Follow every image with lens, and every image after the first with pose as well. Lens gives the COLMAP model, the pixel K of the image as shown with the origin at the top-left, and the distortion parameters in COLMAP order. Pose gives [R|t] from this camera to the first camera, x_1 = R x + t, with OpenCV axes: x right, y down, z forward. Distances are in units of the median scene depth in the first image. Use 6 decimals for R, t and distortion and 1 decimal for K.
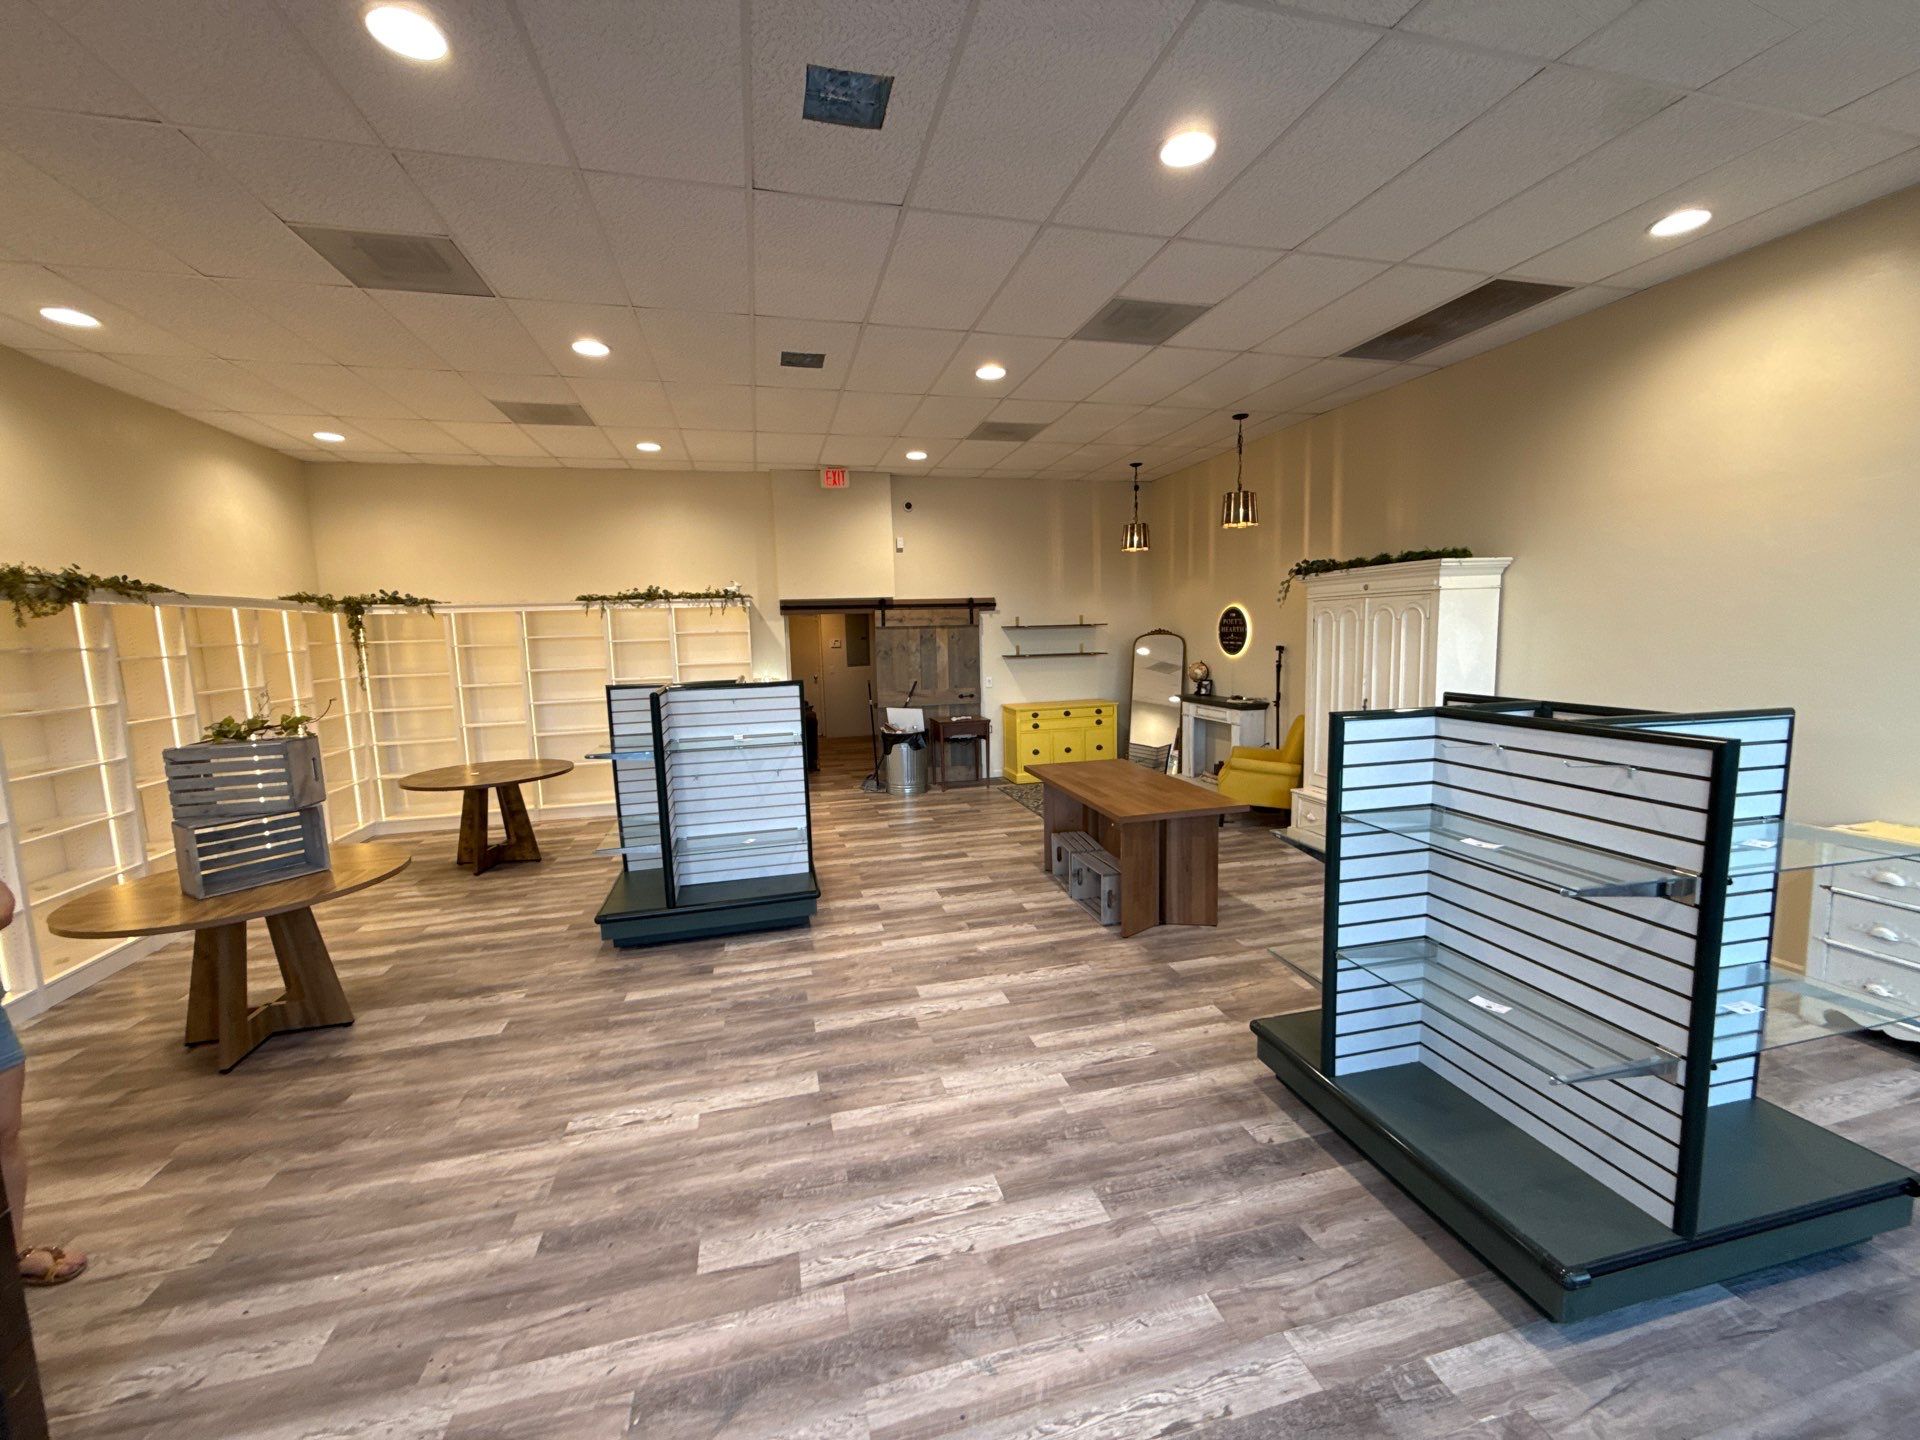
lens RADIAL K [[764.3, 0, 959.8], [0, 764.3, 717.7], [0, 0, 1]] dist [-0.000028, 0.000075]
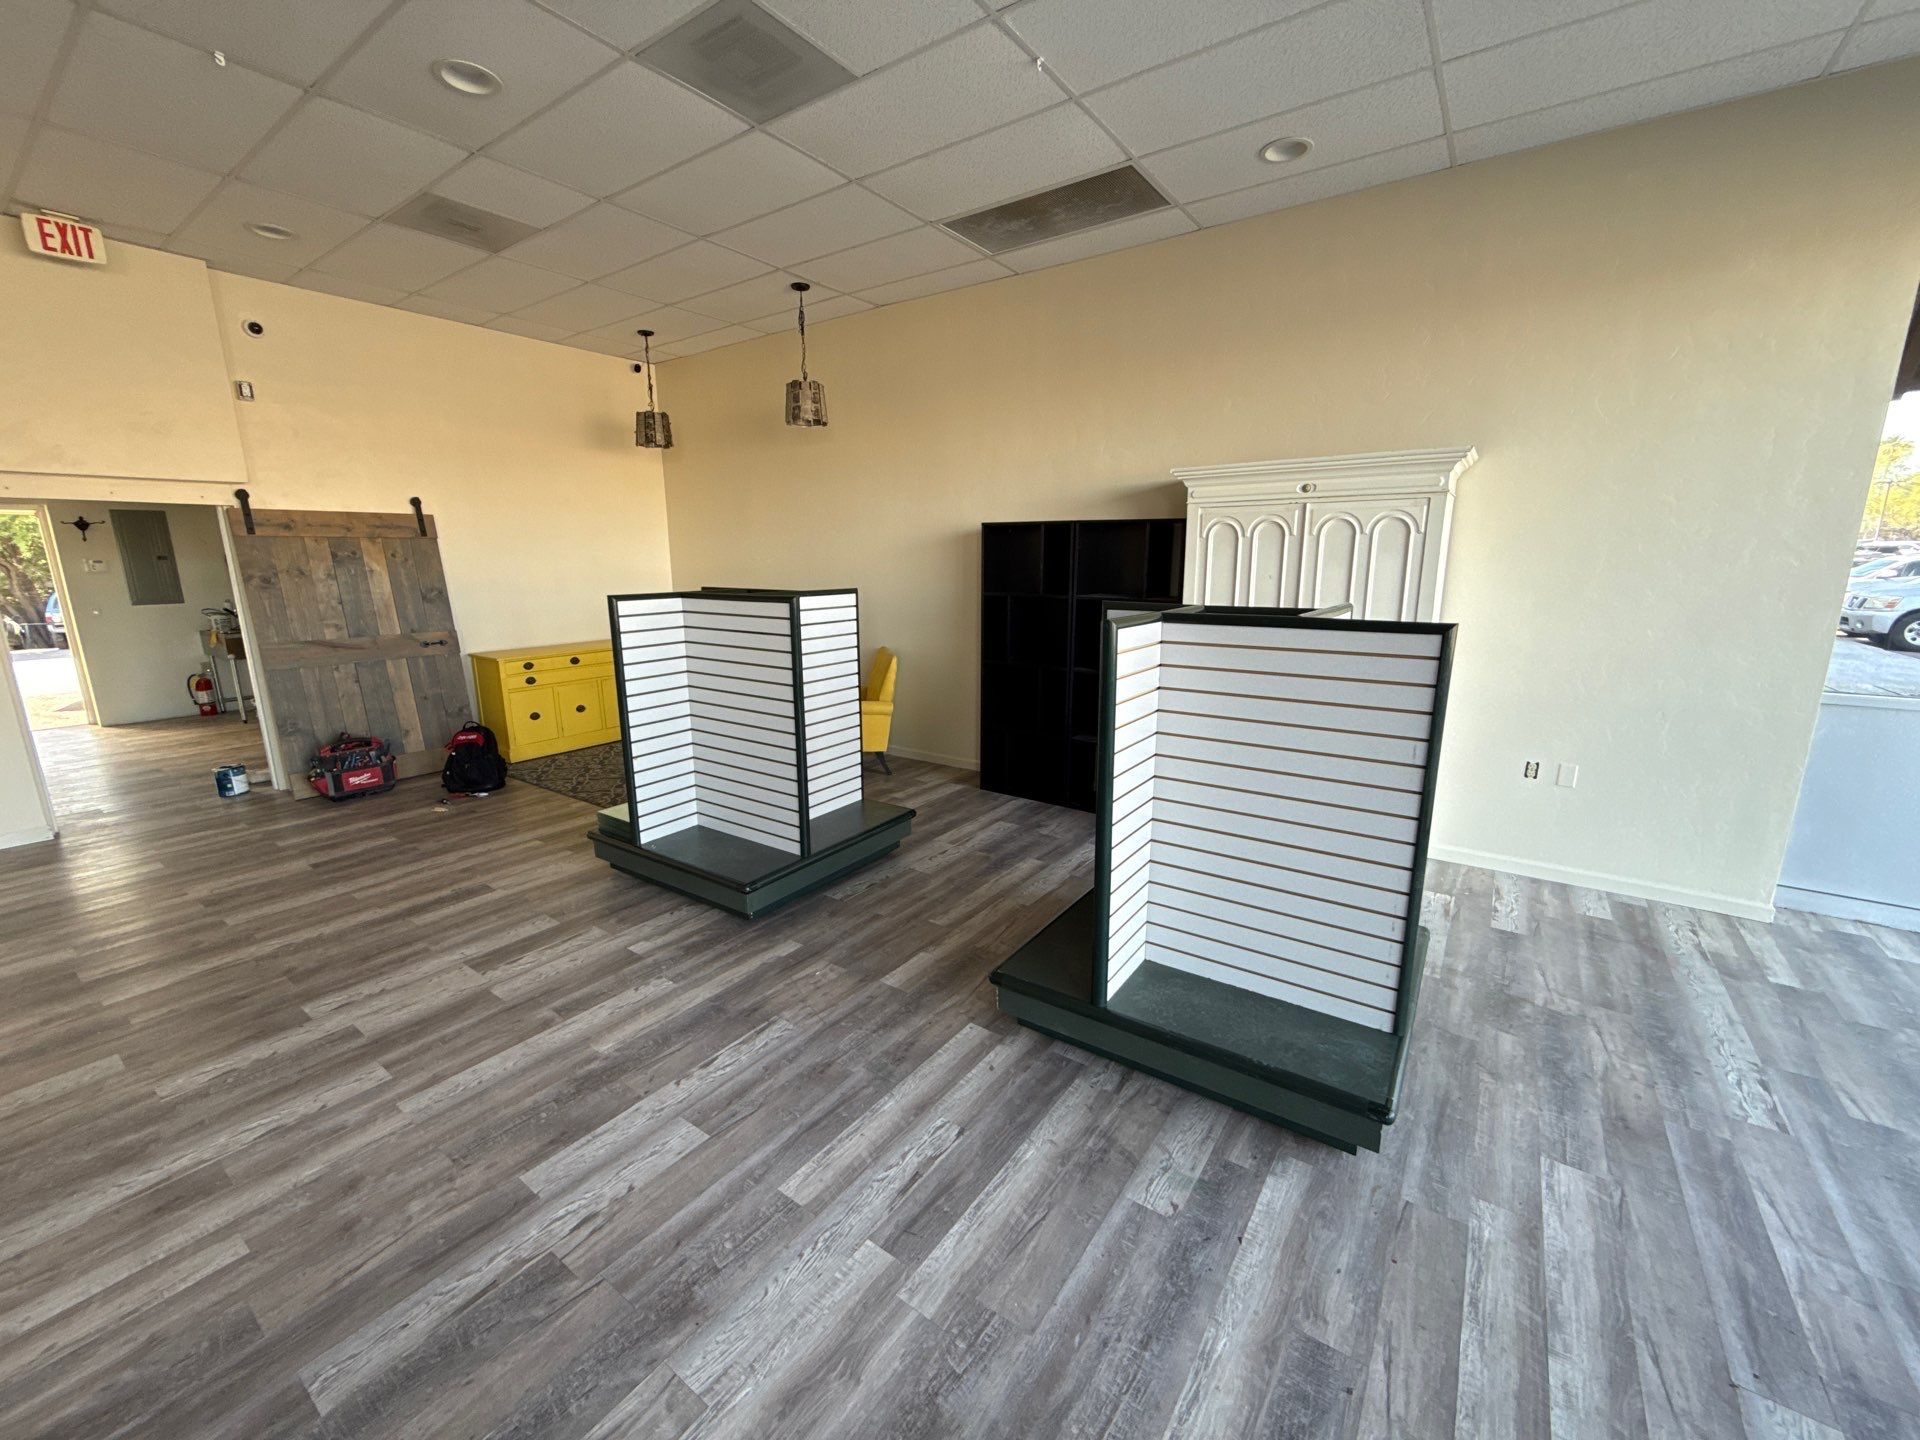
lens RADIAL K [[764.3, 0, 959.9], [0, 764.3, 720.0], [0, 0, 1]] dist [-0.000028, 0.000075]
pose [[0.767059, -0.111398, 0.631831, -0.120289], [0.057226, 0.992765, 0.105561, -0.011678], [-0.639019, -0.044814, 0.767884, 0.380921]]
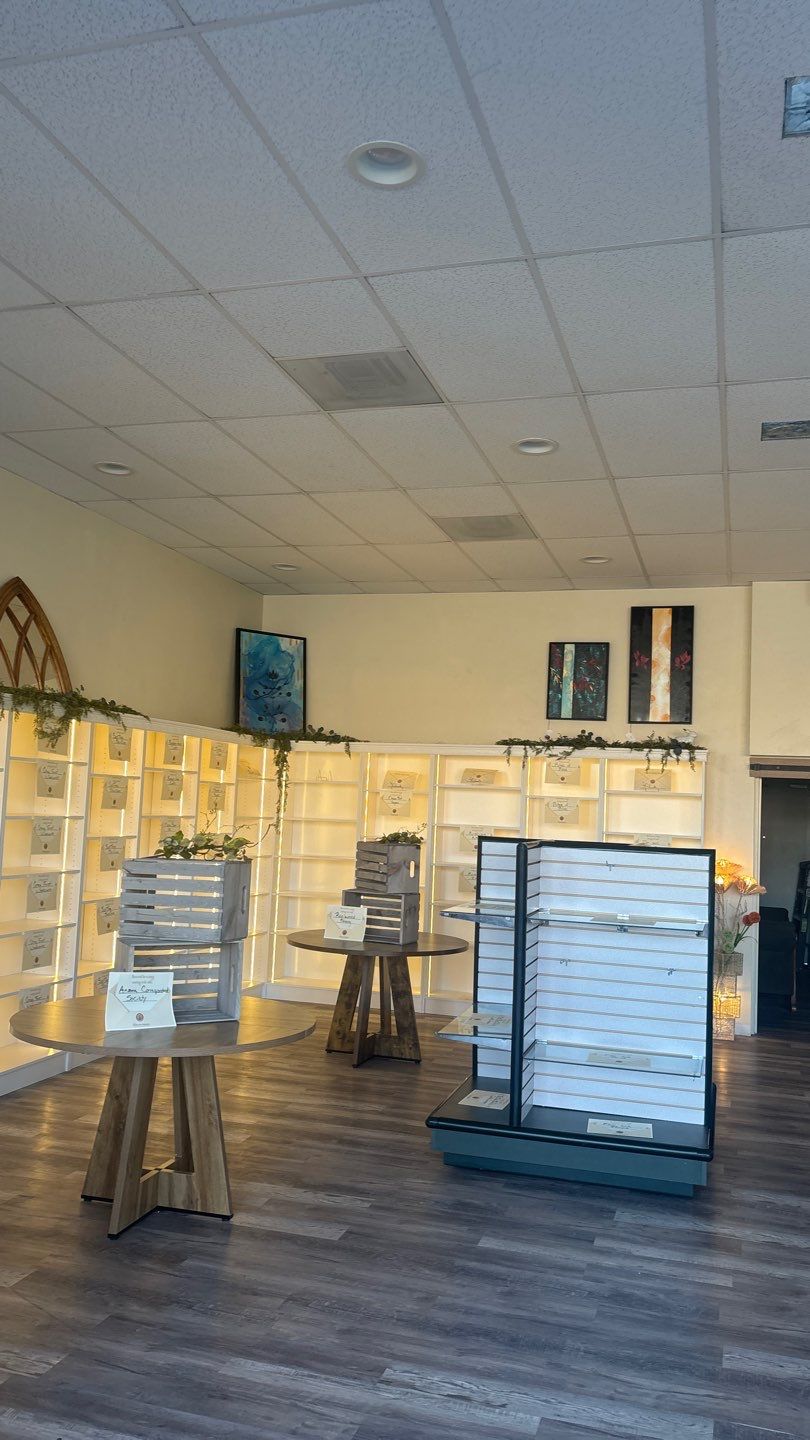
lens RADIAL K [[1078.2, 0, 418.4], [0, 1078.2, 729.8], [0, 0, 1]] dist [0.041368, -0.034586]
pose [[0.853465, 0.026623, -0.520470, 0.055393], [-0.126262, 0.979504, -0.156940, 0.044134], [0.505625, 0.199658, 0.839333, -0.033882]]
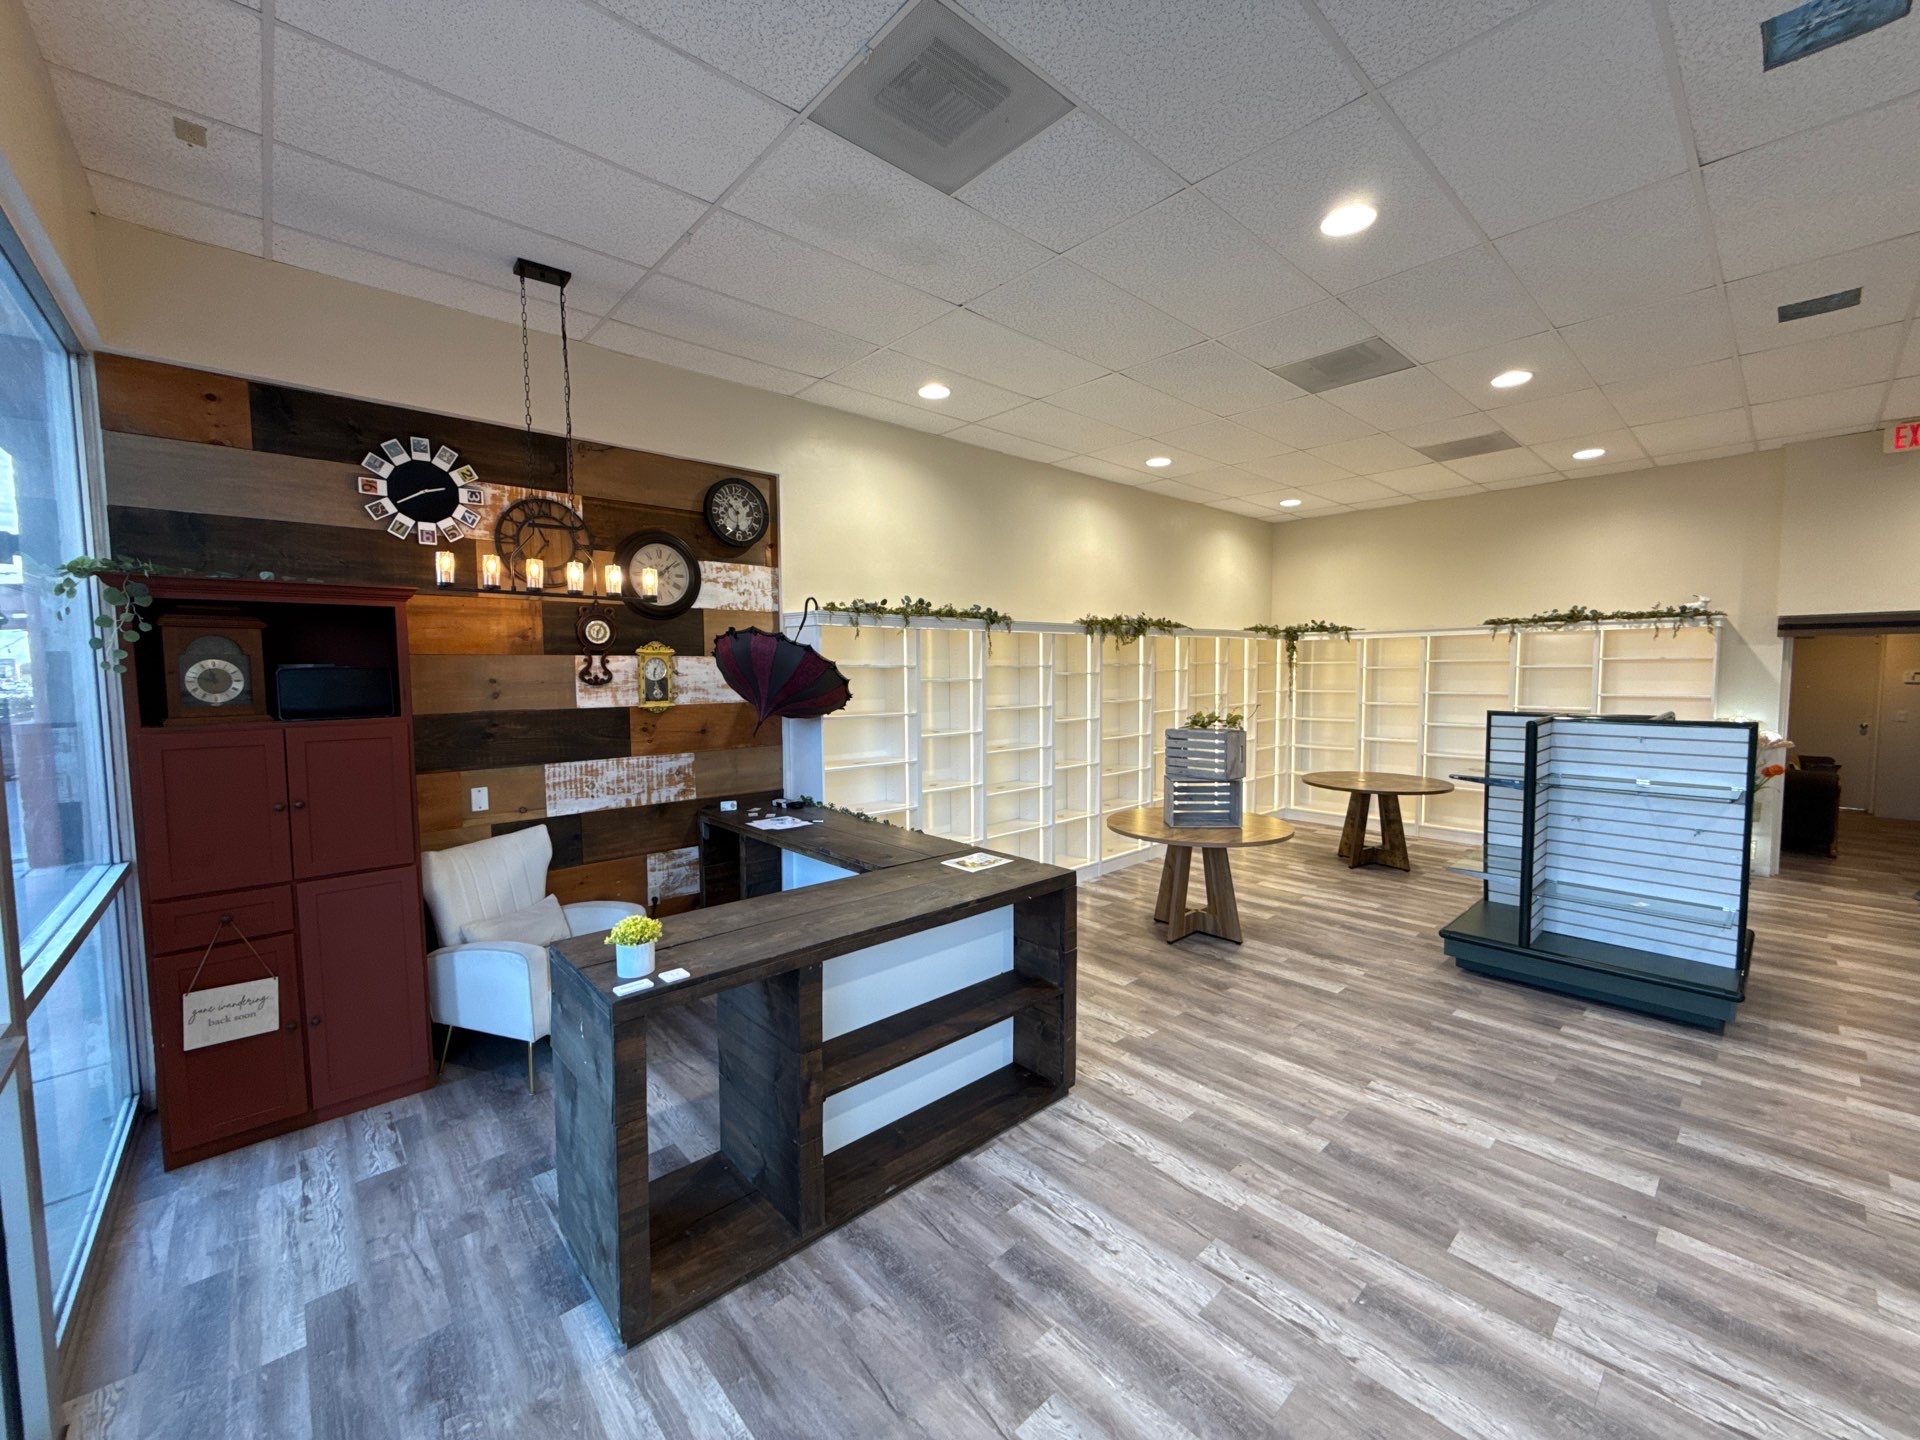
lens RADIAL K [[764.3, 0, 960.6], [0, 764.3, 719.0], [0, 0, 1]] dist [-0.000028, 0.000075]
pose [[0.463781, 0.083908, -0.881967, 0.124530], [-0.107079, 0.993516, 0.038213, 0.005233], [0.879455, 0.076718, 0.469759, -0.095439]]
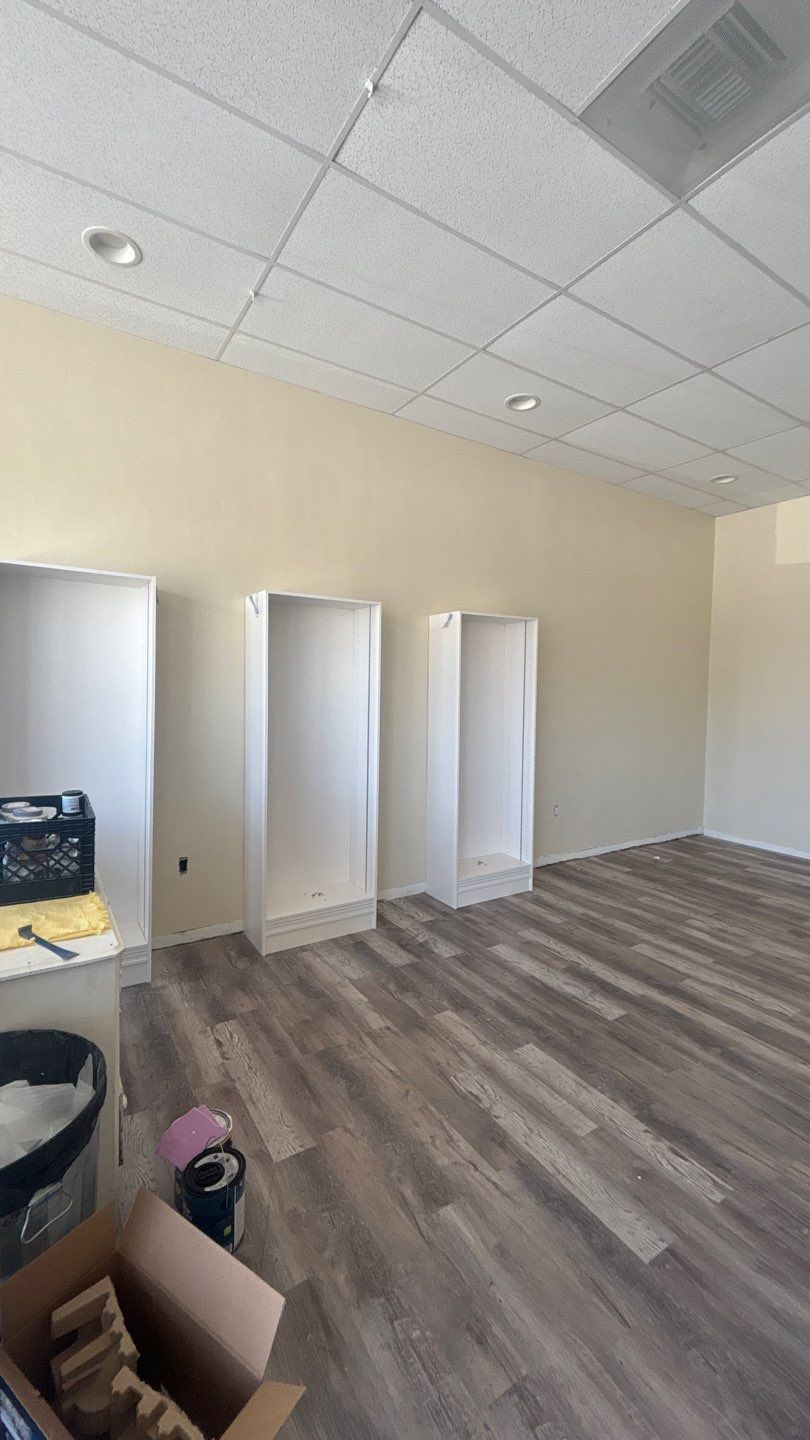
lens RADIAL K [[587.2, 0, 410.3], [0, 587.2, 713.9], [0, 0, 1]] dist [-0.005680, 0.002601]
pose [[0.308842, 0.079920, -0.947750, -0.224488], [-0.138941, 0.989565, 0.038169, -0.008319], [0.940910, 0.119894, 0.316723, 0.552975]]
